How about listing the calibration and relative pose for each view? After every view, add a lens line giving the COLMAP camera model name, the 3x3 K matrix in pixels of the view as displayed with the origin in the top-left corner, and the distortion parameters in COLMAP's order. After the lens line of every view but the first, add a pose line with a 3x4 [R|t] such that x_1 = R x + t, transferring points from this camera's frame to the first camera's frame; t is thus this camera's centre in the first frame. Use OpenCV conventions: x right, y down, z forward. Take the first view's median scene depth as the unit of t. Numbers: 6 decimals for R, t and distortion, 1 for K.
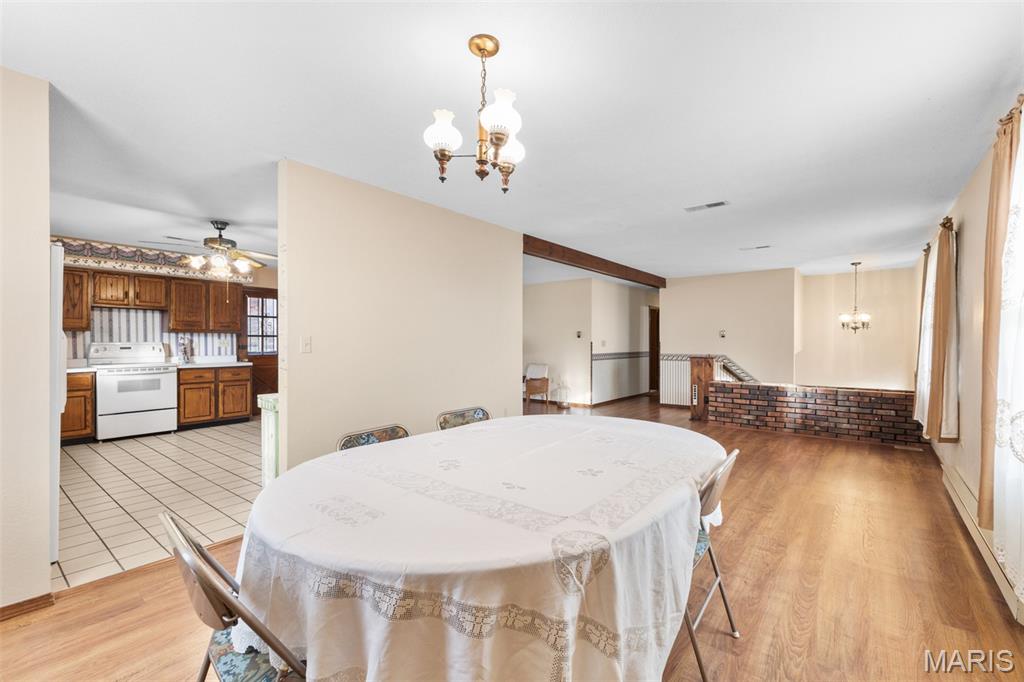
lens RADIAL K [[444.8, 0, 512.0], [0, 444.8, 341.0], [0, 0, 1]] dist [0.008633, 0.000047]
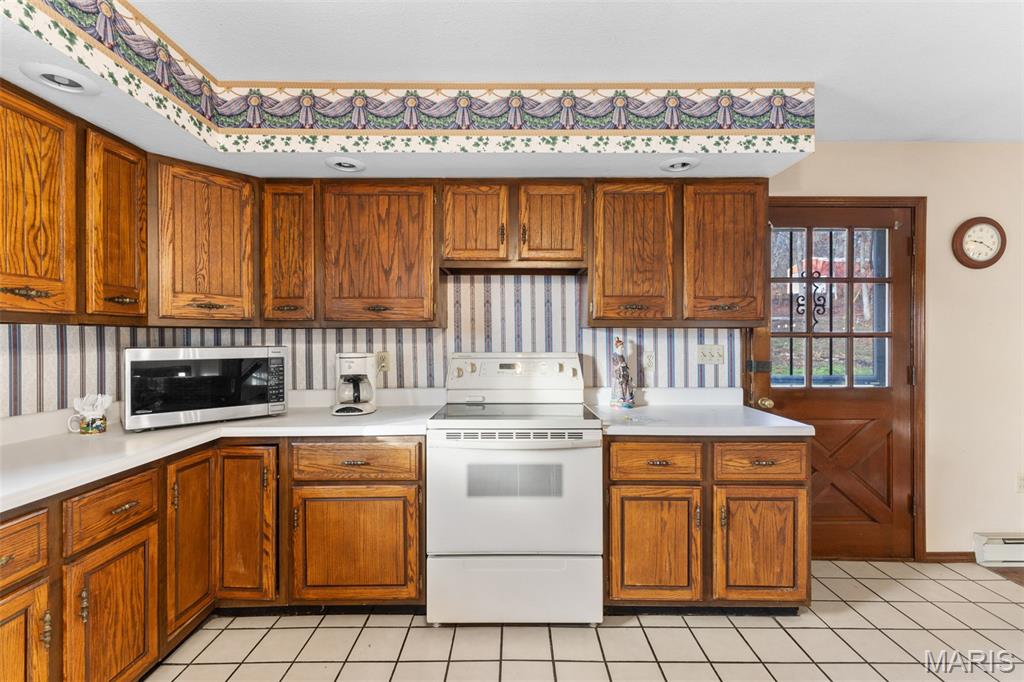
lens RADIAL K [[444.8, 0, 512.0], [0, 444.8, 341.0], [0, 0, 1]] dist [0.008633, 0.000047]
pose [[0.621956, 0.004296, -0.783041, -0.508760], [-0.000114, 0.999985, 0.005396, -0.009840], [0.783052, -0.003267, 0.621947, 0.707823]]
